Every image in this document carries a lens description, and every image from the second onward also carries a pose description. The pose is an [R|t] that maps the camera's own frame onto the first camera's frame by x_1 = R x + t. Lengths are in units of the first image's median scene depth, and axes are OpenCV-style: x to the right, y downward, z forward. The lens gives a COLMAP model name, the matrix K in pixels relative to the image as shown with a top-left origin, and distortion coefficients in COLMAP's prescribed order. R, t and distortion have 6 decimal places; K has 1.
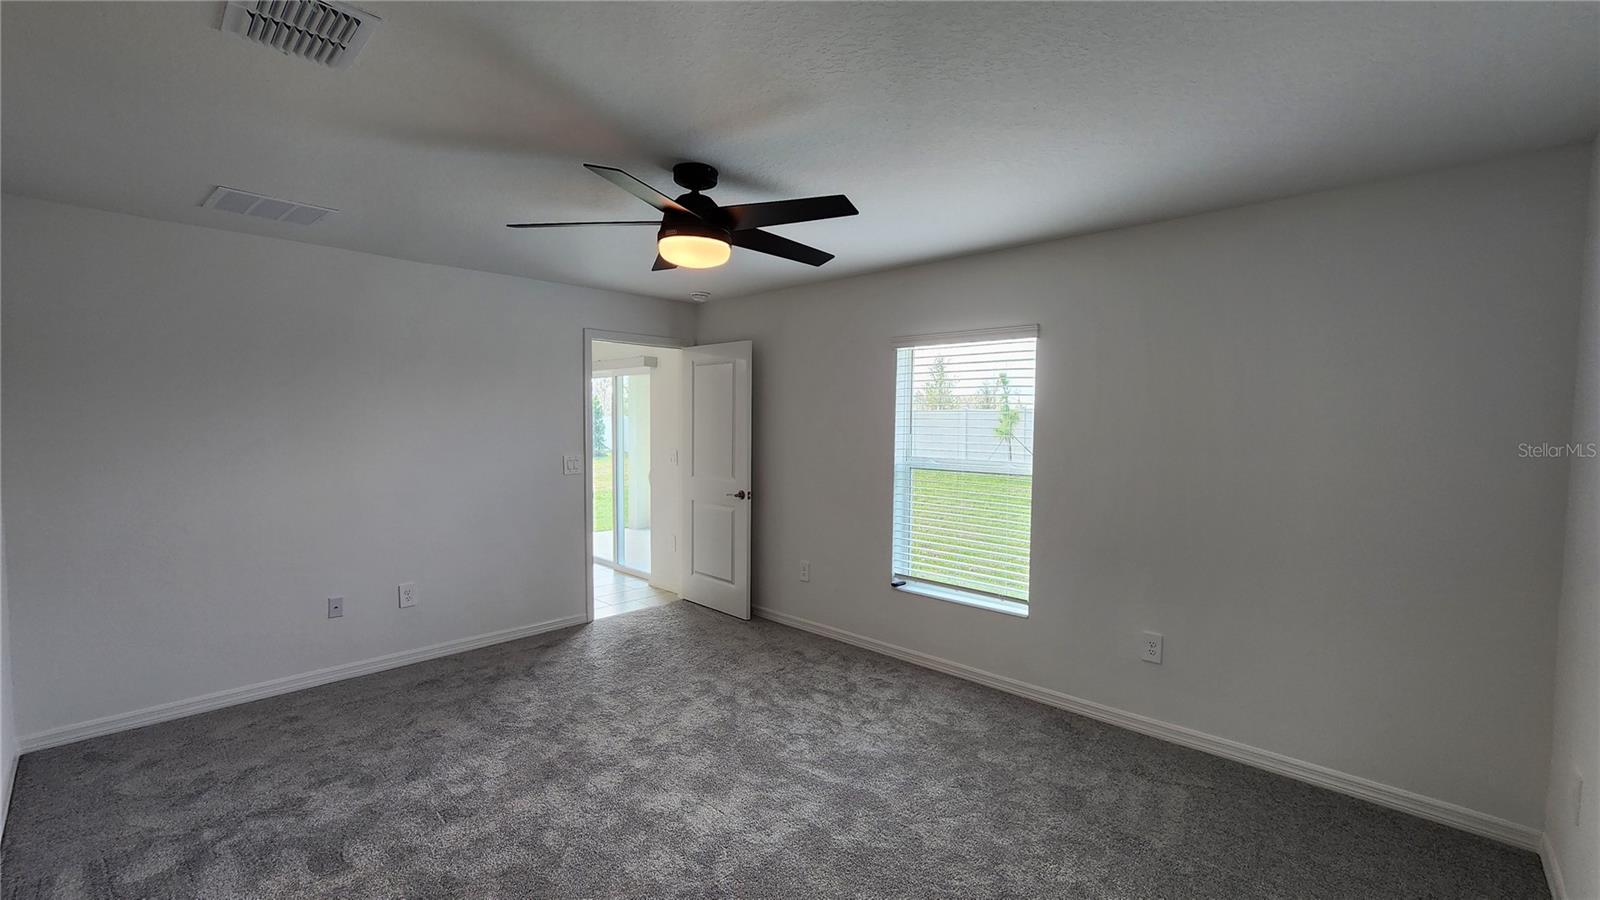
lens RADIAL K [[648.6, 0, 825.1], [0, 648.6, 453.5], [0, 0, 1]] dist [0.000663, -0.000014]
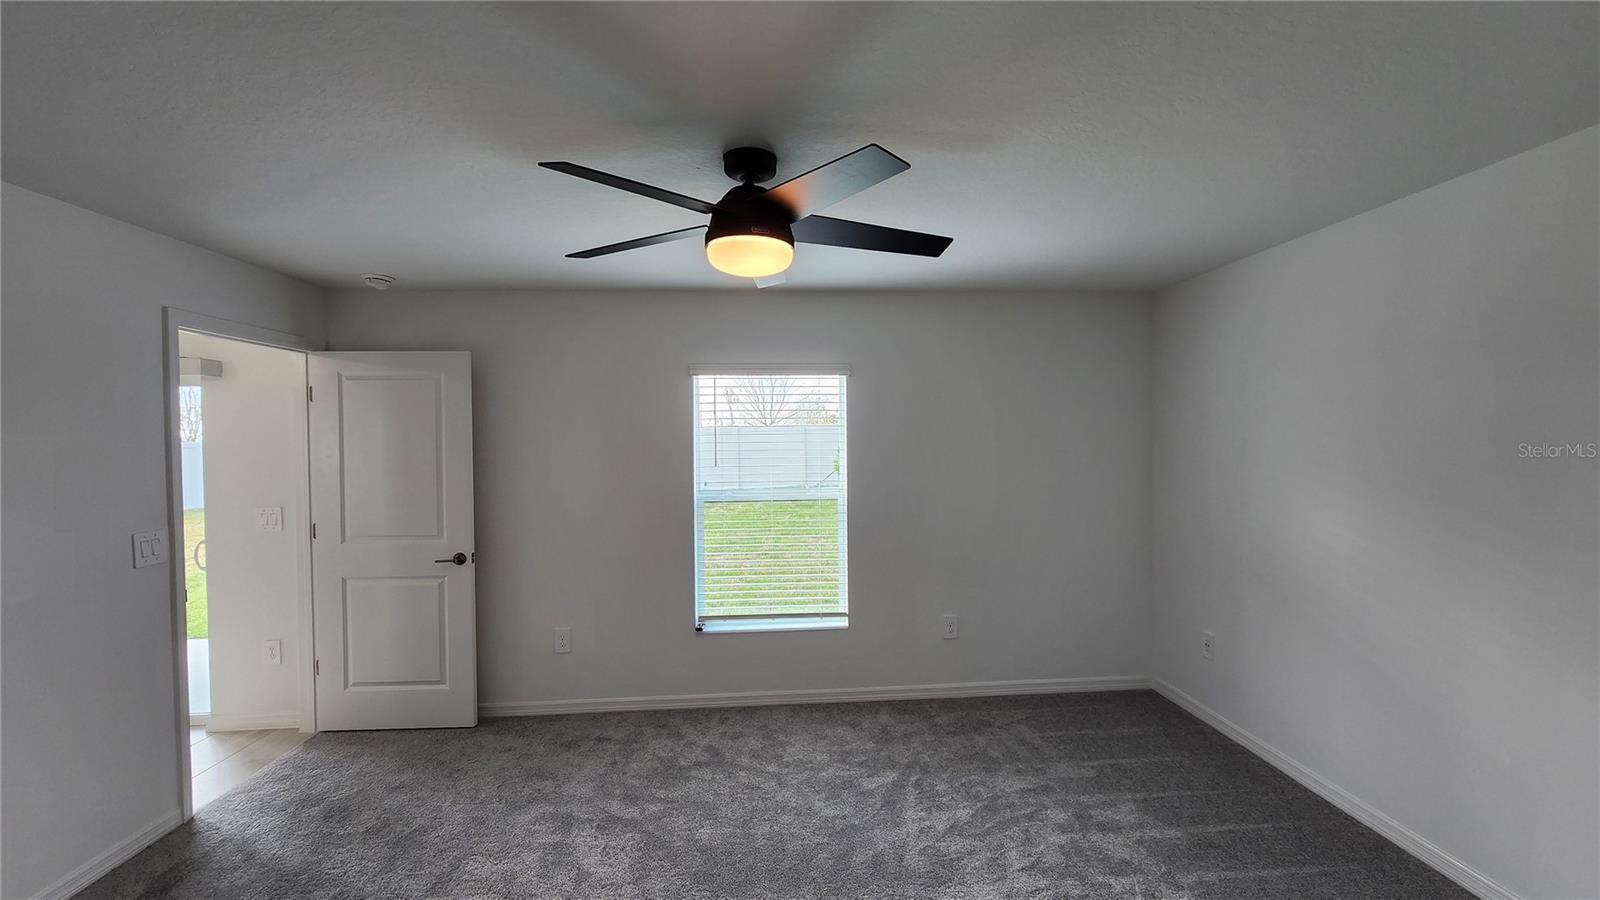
lens RADIAL K [[648.6, 0, 825.1], [0, 648.6, 453.5], [0, 0, 1]] dist [0.000663, -0.000014]
pose [[0.697521, -0.034693, 0.715724, -0.423062], [0.055060, 0.998469, -0.005260, -0.034362], [-0.714446, 0.043077, 0.698364, 0.210299]]
